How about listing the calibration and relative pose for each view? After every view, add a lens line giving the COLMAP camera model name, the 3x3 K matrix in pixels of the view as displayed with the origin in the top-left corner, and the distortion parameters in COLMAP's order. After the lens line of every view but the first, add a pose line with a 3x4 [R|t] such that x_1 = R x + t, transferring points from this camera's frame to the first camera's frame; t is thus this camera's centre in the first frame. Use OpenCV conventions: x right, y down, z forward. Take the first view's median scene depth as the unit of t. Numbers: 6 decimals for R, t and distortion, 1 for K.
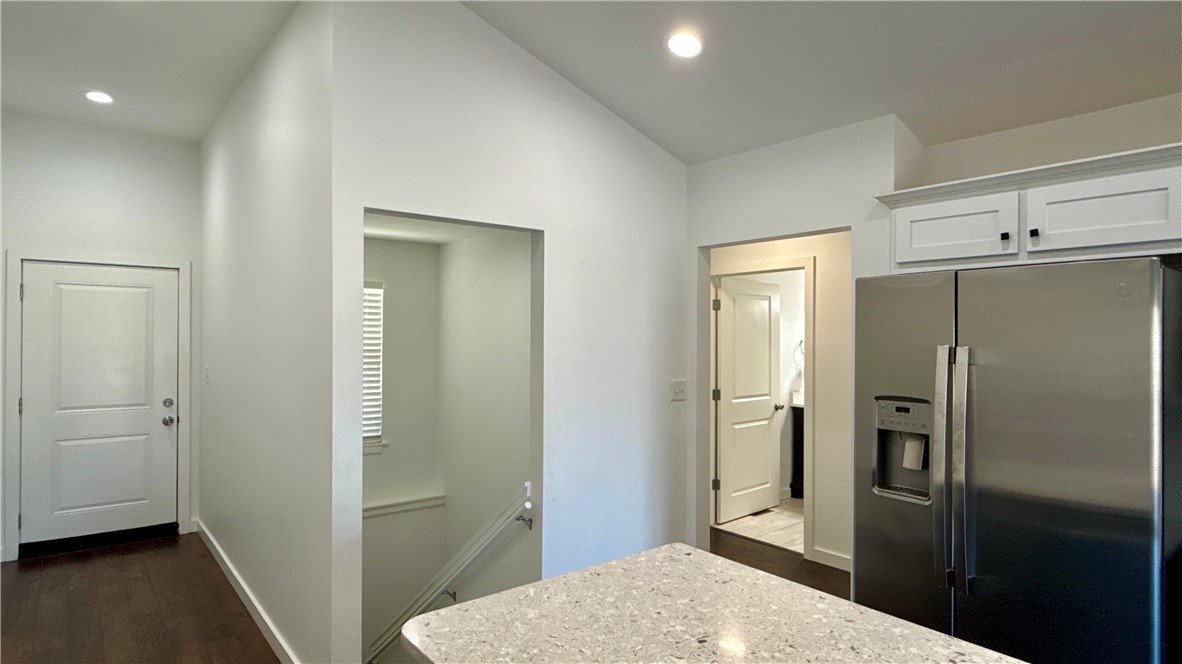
lens RADIAL K [[635.4, 0, 587.9], [0, 635.4, 330.1], [0, 0, 1]] dist [0.000797, 0.000002]
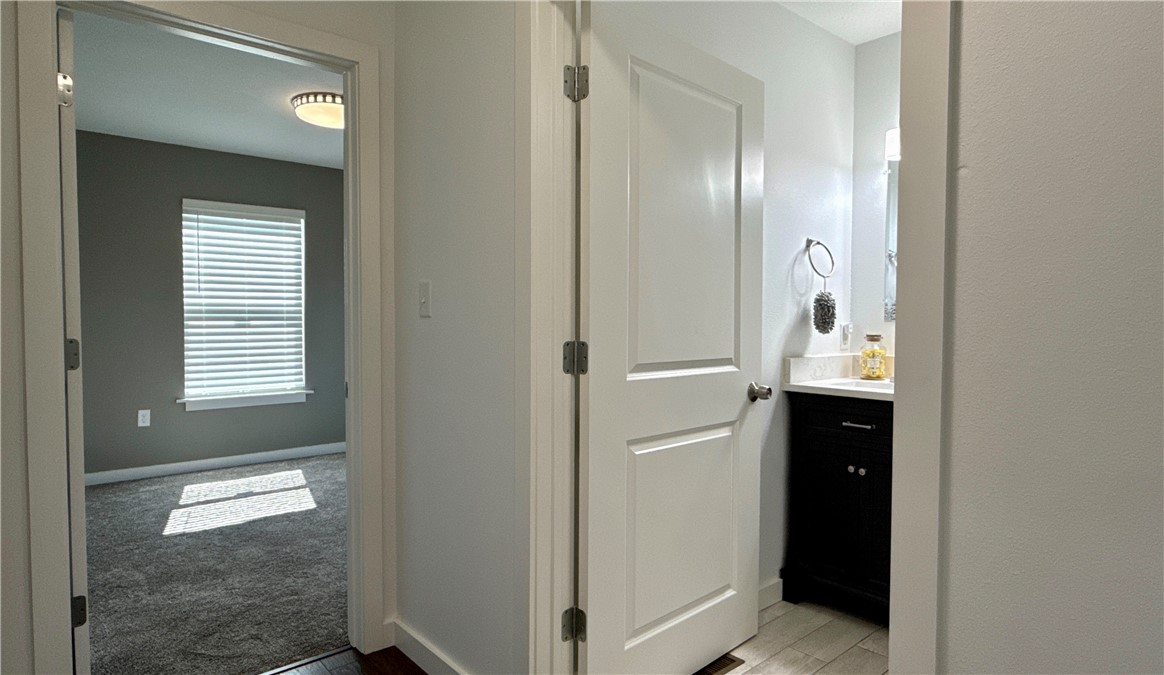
lens RADIAL K [[642.8, 0, 584.2], [0, 642.8, 339.5], [0, 0, 1]] dist [0.001963, 0.000125]
pose [[0.999037, -0.001794, 0.043841, 0.176773], [0.000101, 0.999255, 0.038585, 0.073314], [-0.043877, -0.038544, 0.998293, 0.614118]]
